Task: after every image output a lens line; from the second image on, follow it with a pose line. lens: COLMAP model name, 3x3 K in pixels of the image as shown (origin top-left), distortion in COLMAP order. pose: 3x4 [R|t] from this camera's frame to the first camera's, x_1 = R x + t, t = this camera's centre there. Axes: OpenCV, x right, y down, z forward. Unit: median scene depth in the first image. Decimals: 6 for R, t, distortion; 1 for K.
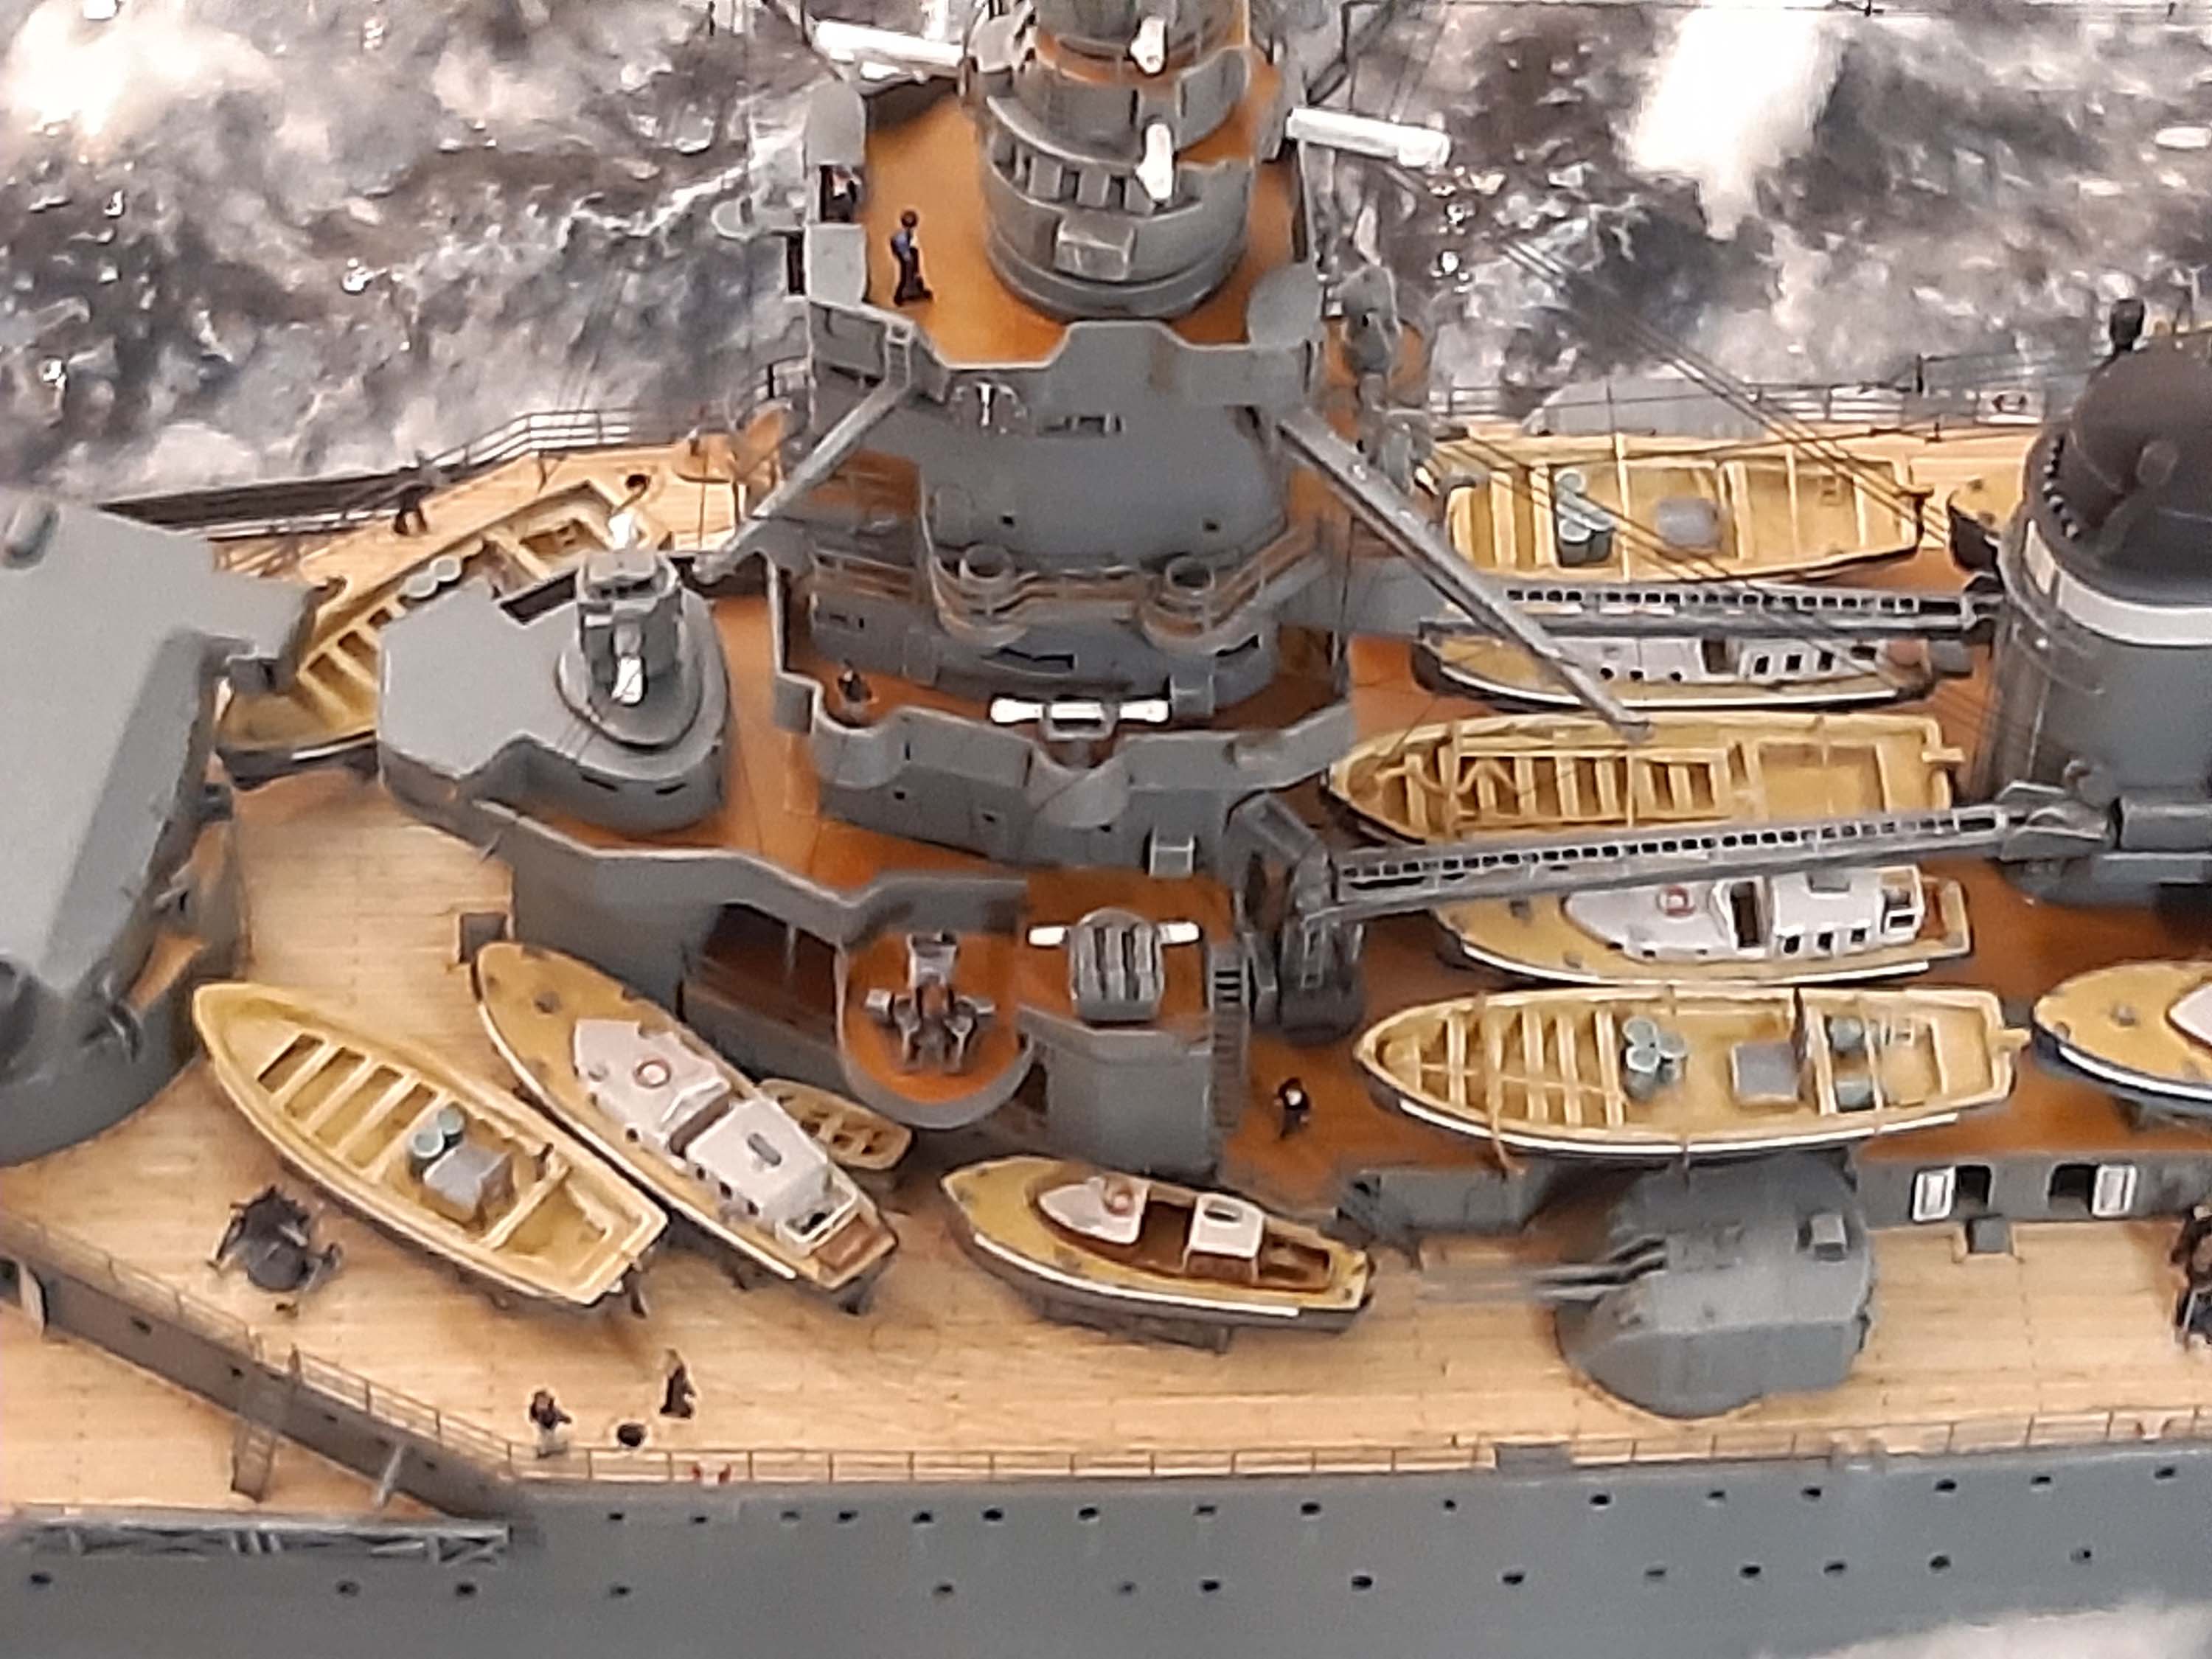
lens RADIAL K [[7024.7, 0, 1106.0], [0, 7024.7, 829.5], [0, 0, 1]] dist [0.250470, -1.011505]
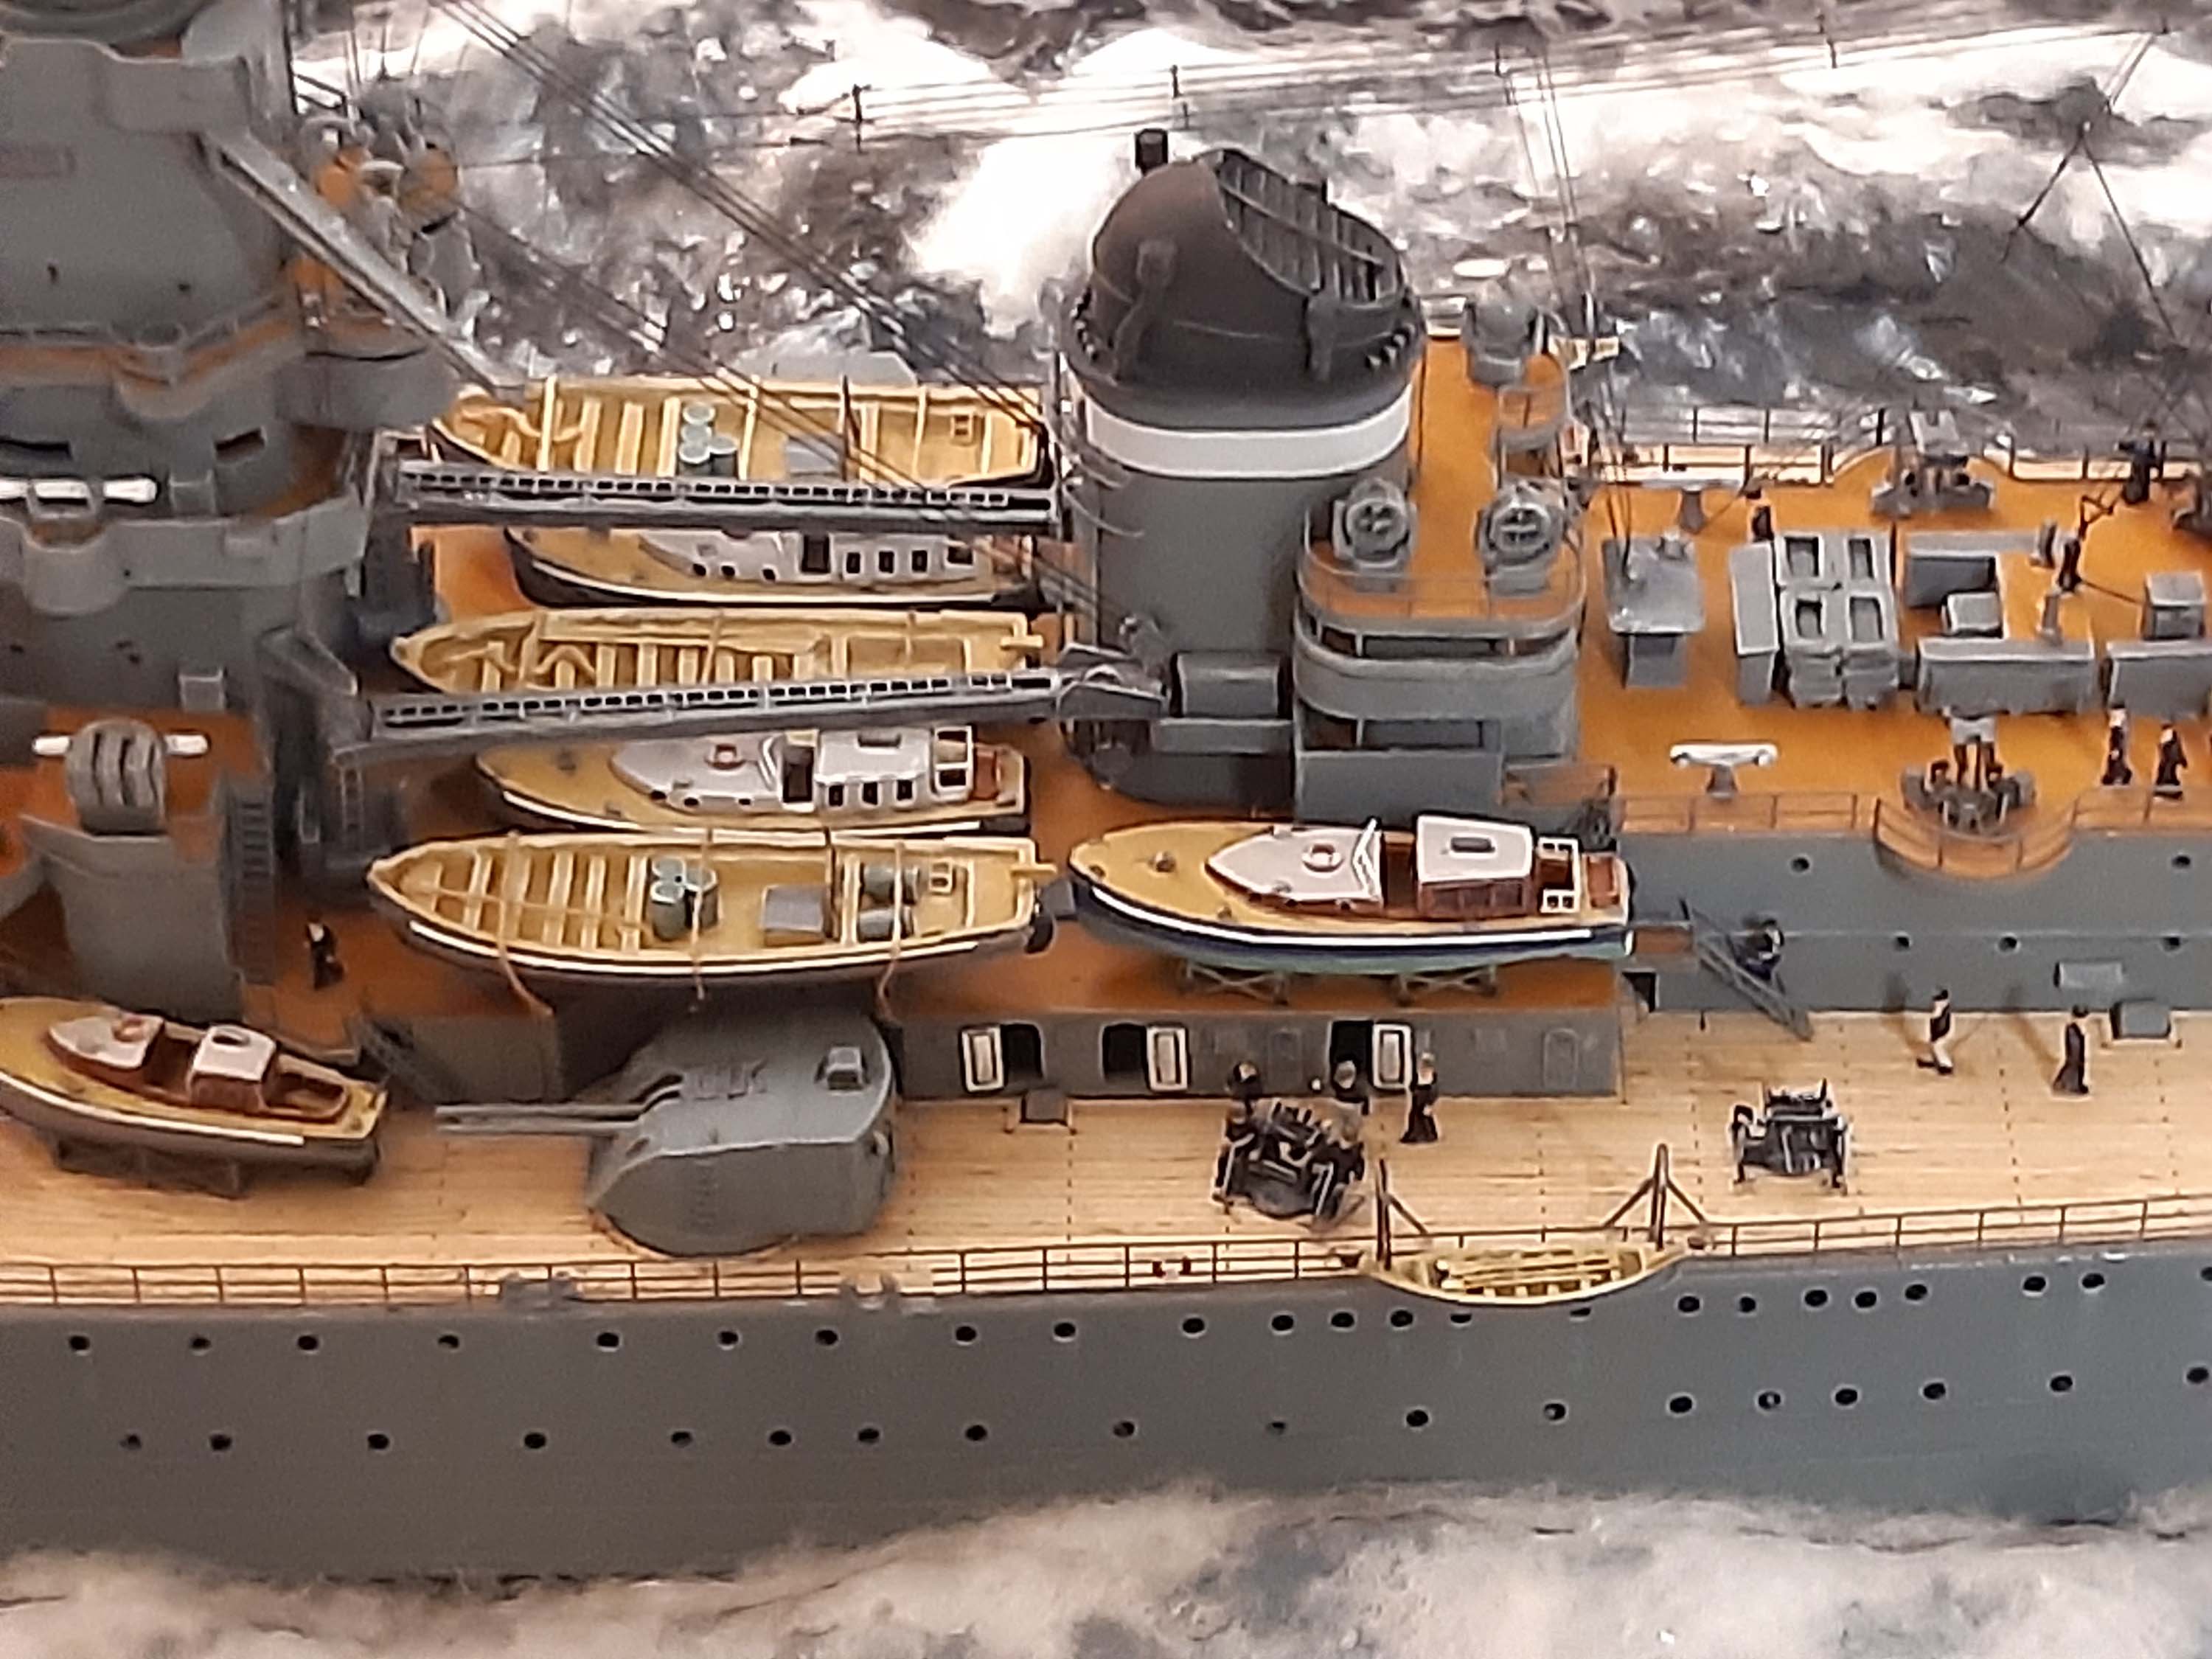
lens RADIAL K [[7024.7, 0, 1106.0], [0, 7024.7, 829.5], [0, 0, 1]] dist [0.250470, -1.011505]
pose [[0.998217, 0.010708, -0.058713, 0.195379], [-0.021393, 0.982596, -0.184519, 0.204188], [0.055715, 0.185446, 0.981074, 0.039422]]
